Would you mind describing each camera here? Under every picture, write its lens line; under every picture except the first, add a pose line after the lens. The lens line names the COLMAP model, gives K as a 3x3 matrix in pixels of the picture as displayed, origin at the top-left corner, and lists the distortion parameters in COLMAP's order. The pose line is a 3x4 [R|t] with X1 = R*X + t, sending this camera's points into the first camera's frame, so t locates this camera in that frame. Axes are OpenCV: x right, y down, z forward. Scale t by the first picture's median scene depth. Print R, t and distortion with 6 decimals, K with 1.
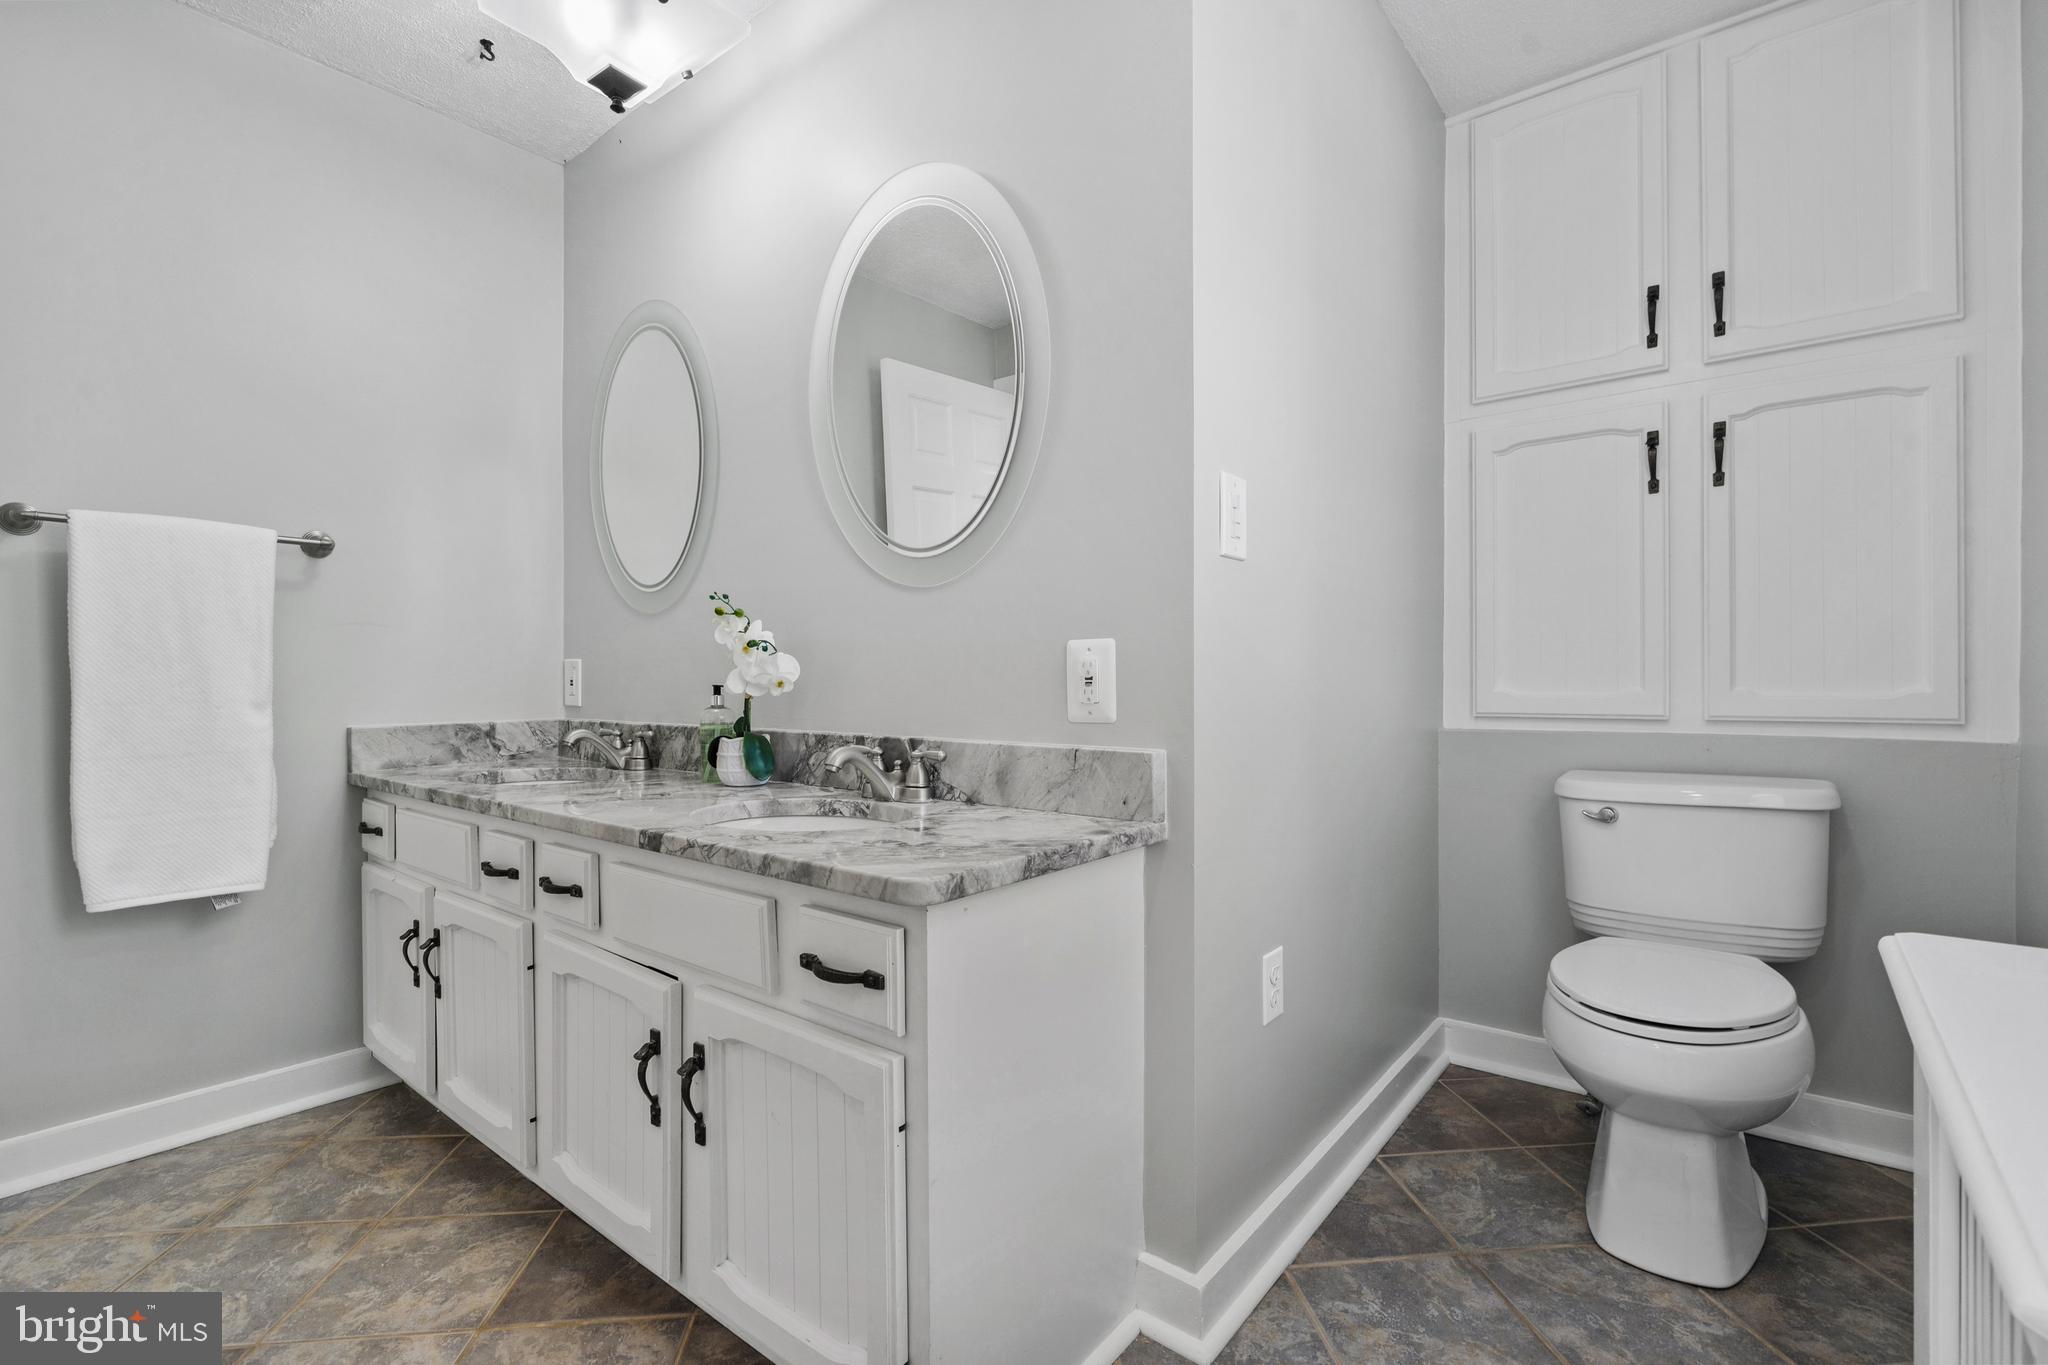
lens RADIAL K [[921.4, 0, 1020.1], [0, 921.4, 677.6], [0, 0, 1]] dist [-0.008892, 0.002679]
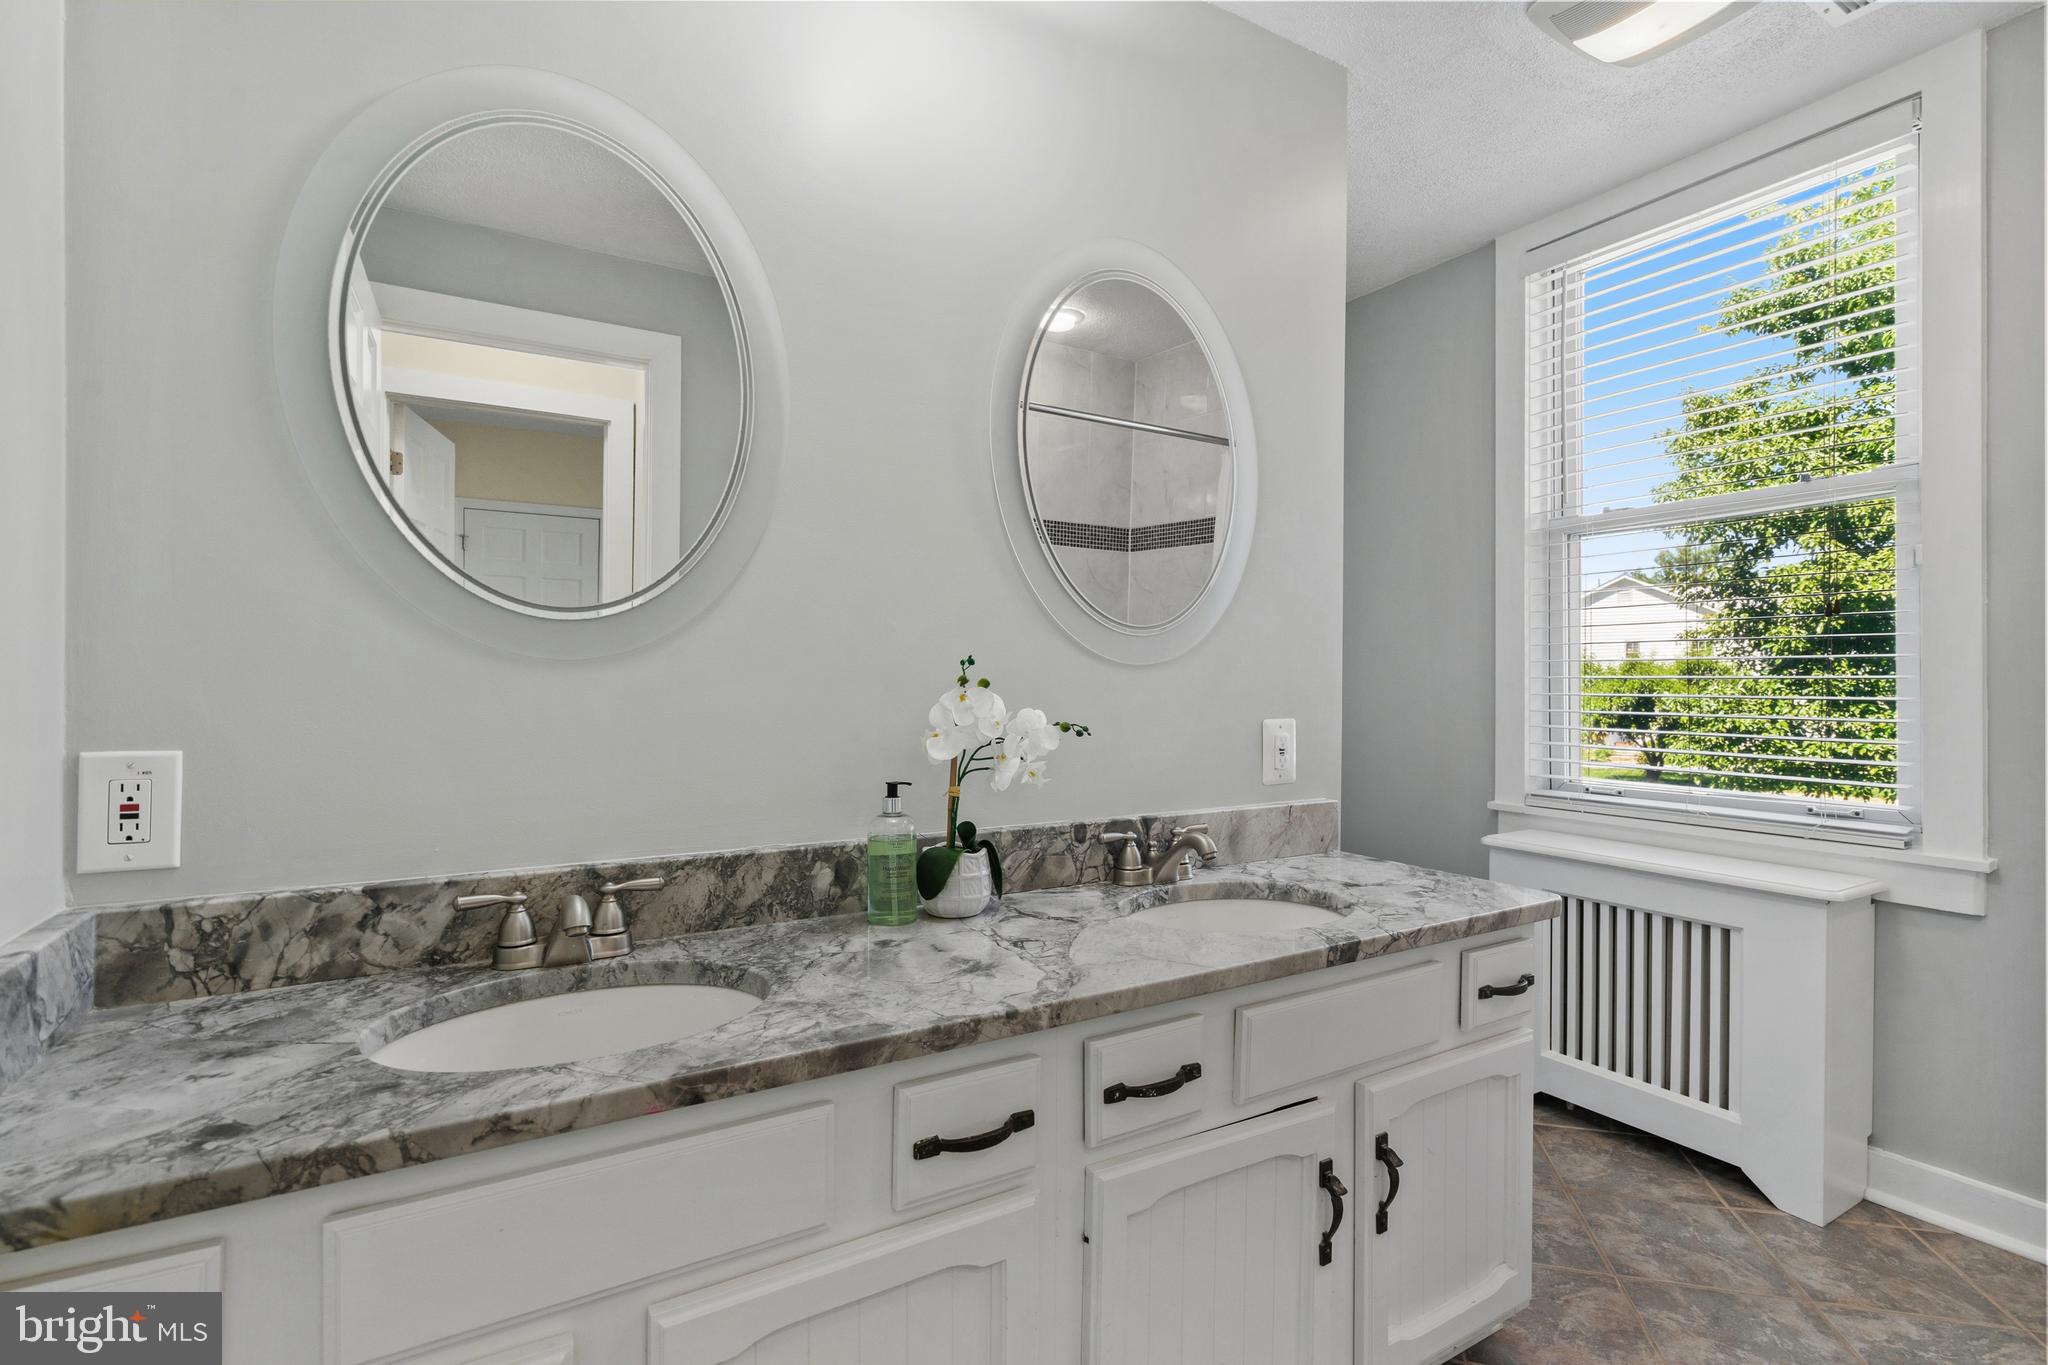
lens RADIAL K [[956.8, 0, 1028.9], [0, 956.8, 689.2], [0, 0, 1]] dist [-0.005741, -0.000173]
pose [[0.342320, -0.001663, 0.939582, -1.253338], [-0.002839, 0.999992, 0.002805, -0.082717], [-0.939579, -0.003628, 0.342313, 0.849983]]
